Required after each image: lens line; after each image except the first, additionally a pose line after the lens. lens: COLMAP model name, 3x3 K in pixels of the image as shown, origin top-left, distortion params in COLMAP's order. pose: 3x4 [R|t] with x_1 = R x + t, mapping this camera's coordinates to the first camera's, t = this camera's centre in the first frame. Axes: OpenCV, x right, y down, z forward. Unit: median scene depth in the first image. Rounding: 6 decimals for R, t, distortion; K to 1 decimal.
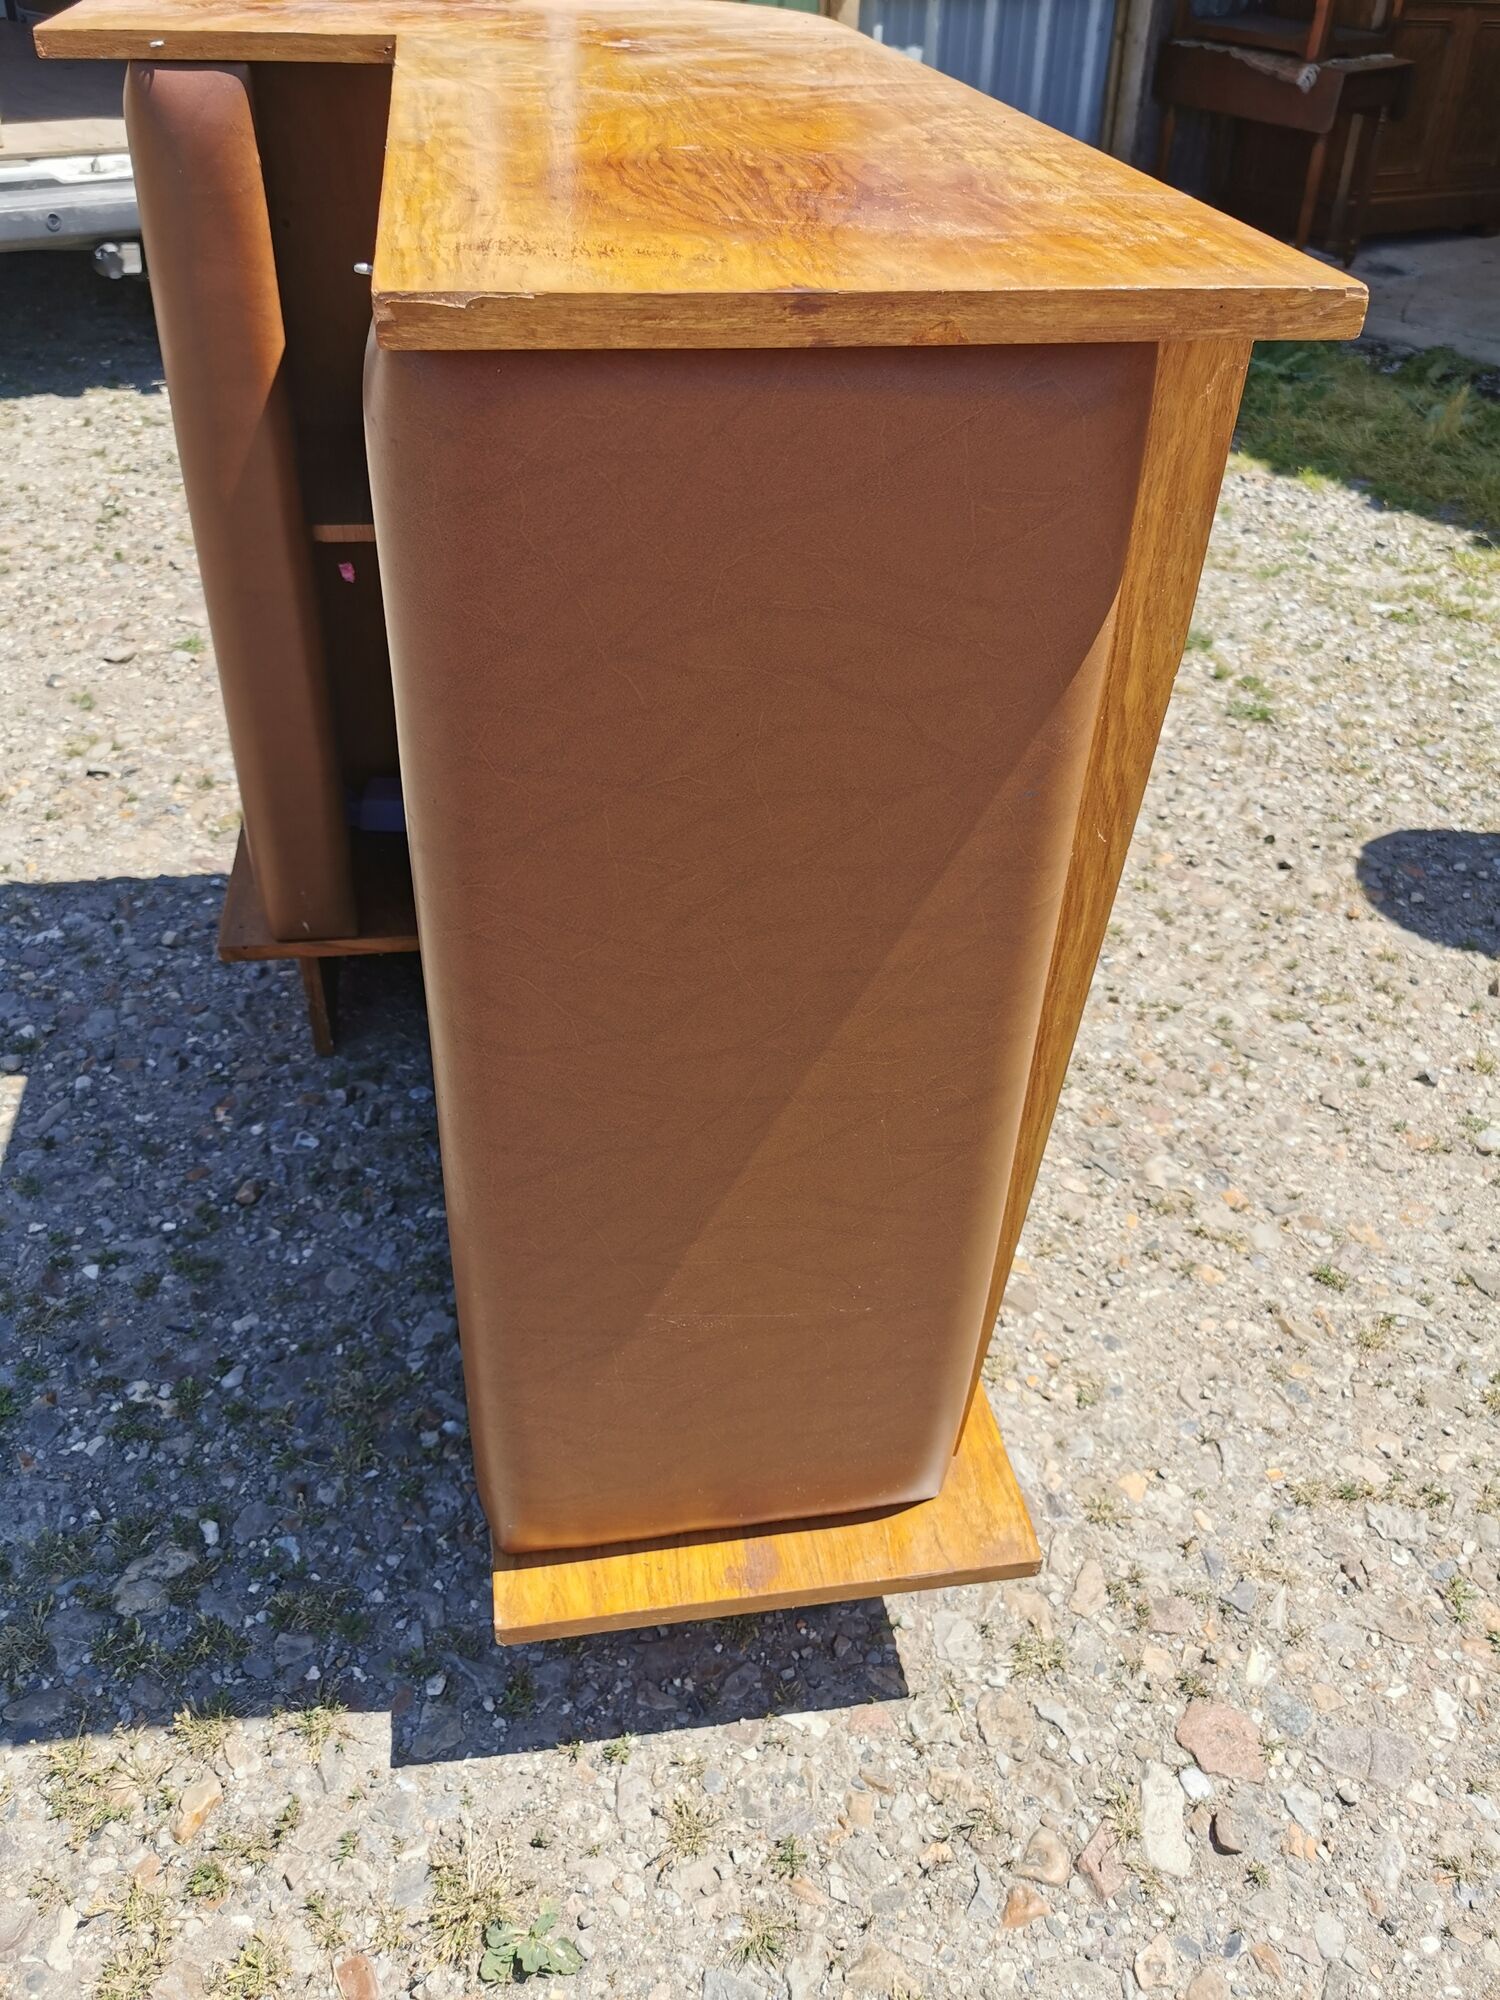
lens RADIAL K [[1592.7, 0, 750.5], [0, 1592.7, 977.2], [0, 0, 1]] dist [-0.011318, -0.011008]
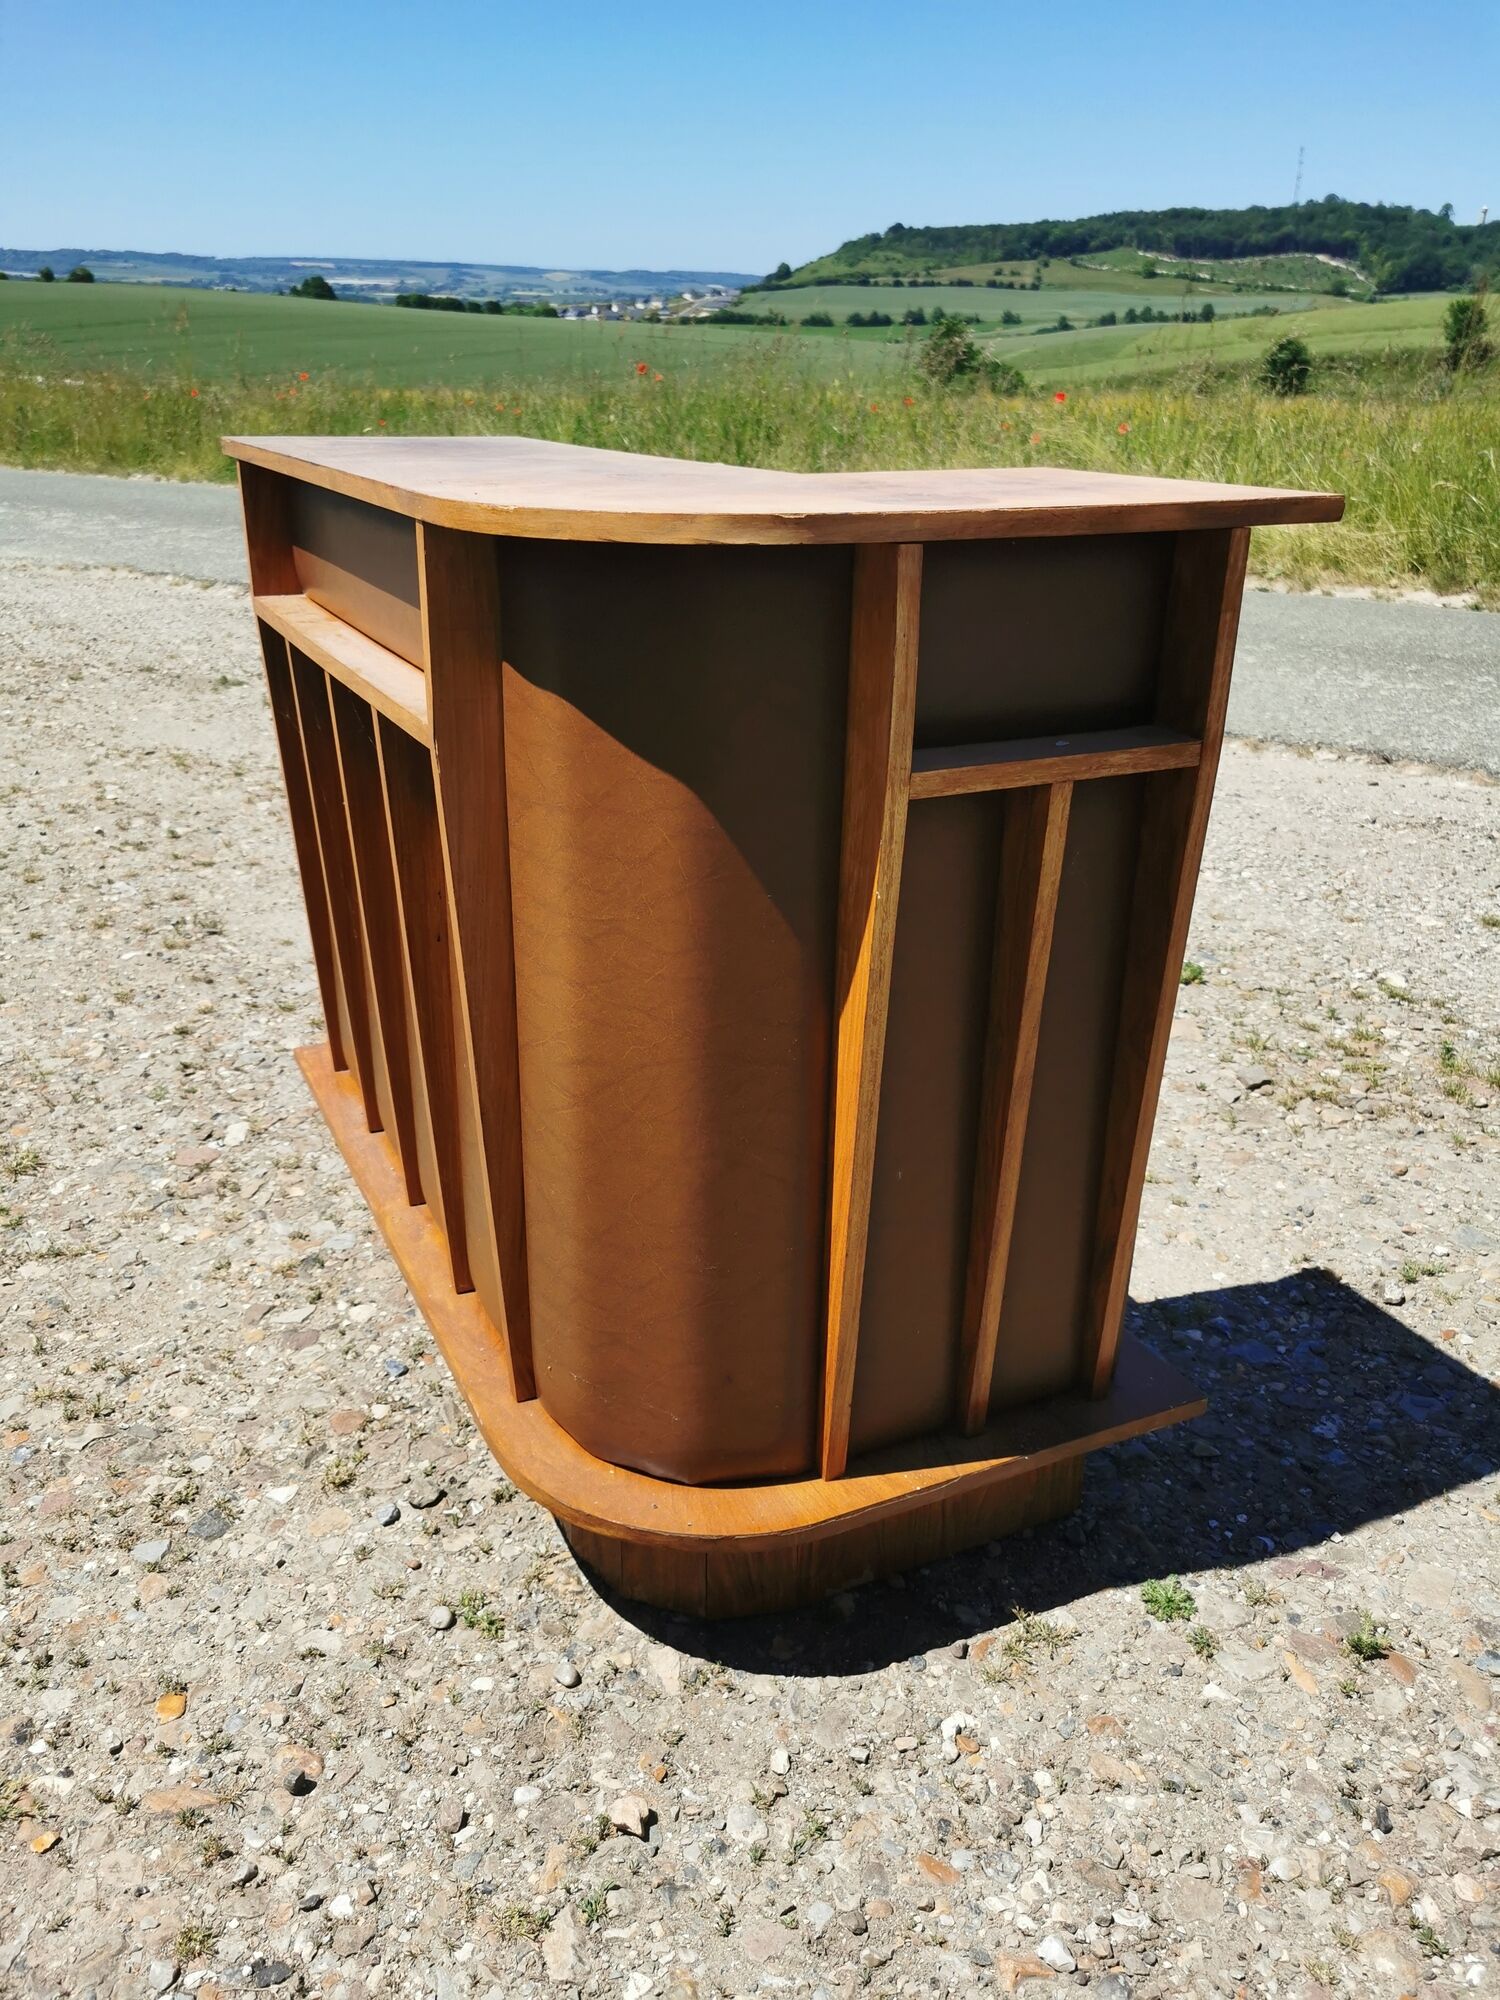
lens RADIAL K [[1540.6, 0, 738.4], [0, 1540.6, 989.7], [0, 0, 1]] dist [0.074180, -0.118942]
pose [[-0.961130, 0.050764, -0.271389, 0.148930], [-0.200452, 0.547649, 0.812342, -1.206871], [0.189863, 0.835167, -0.516186, 1.774195]]
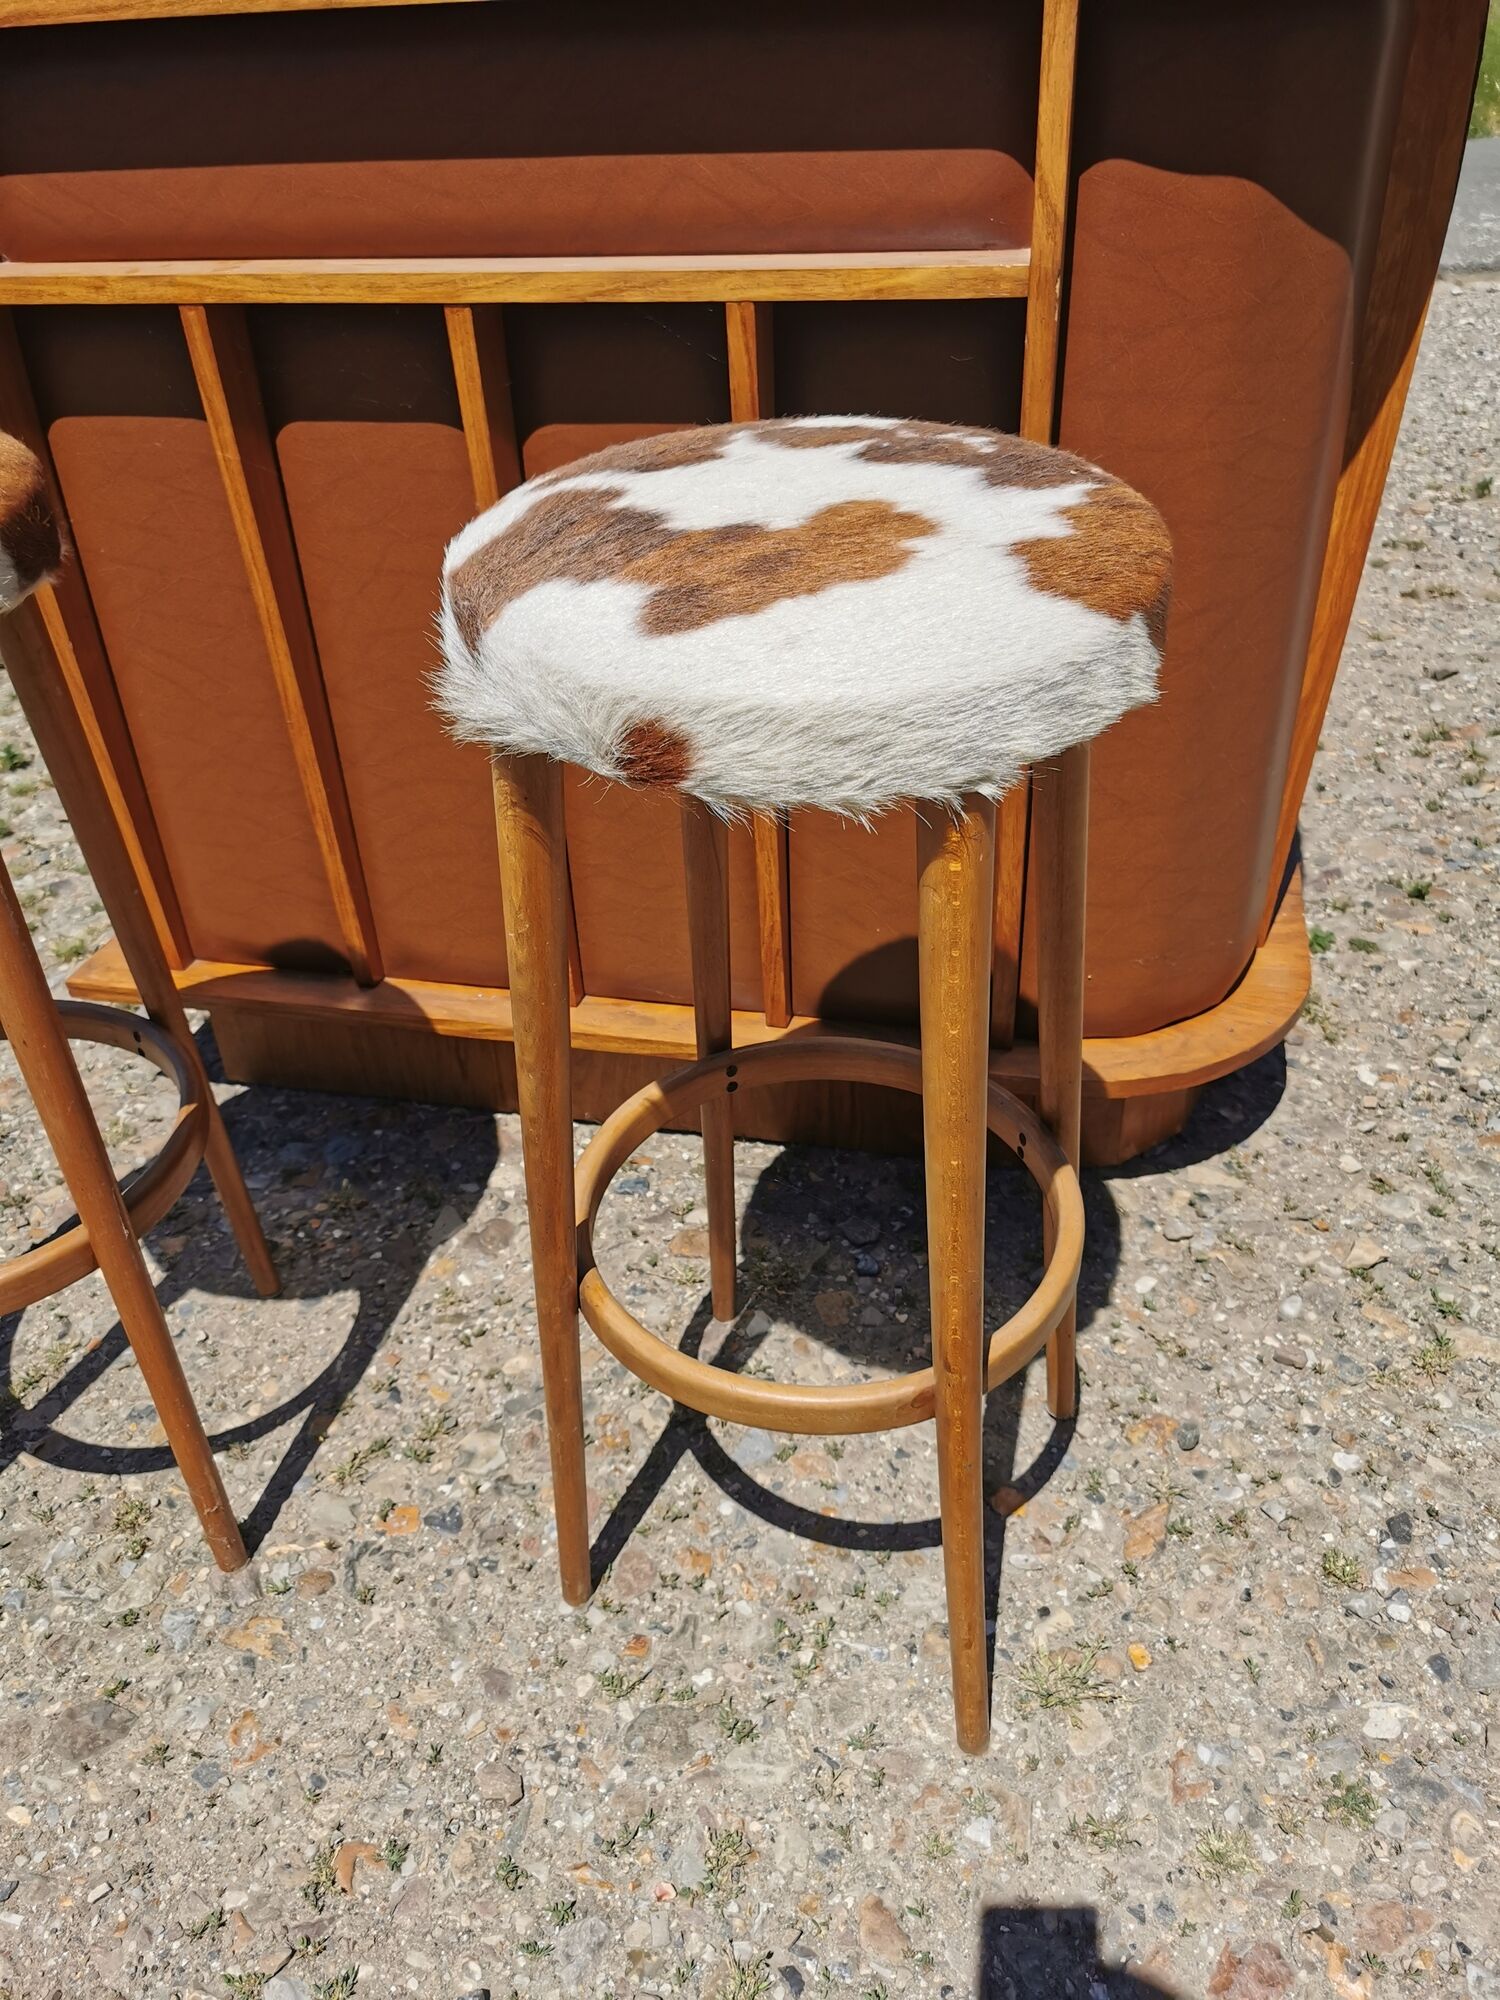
lens RADIAL K [[1540.6, 0, 738.4], [0, 1540.6, 989.7], [0, 0, 1]] dist [0.074180, -0.118942]
pose [[-0.388565, 0.479009, -0.787126, 0.898287], [-0.515610, 0.594949, 0.616589, -0.682518], [0.763652, 0.645435, 0.015805, 1.230182]]
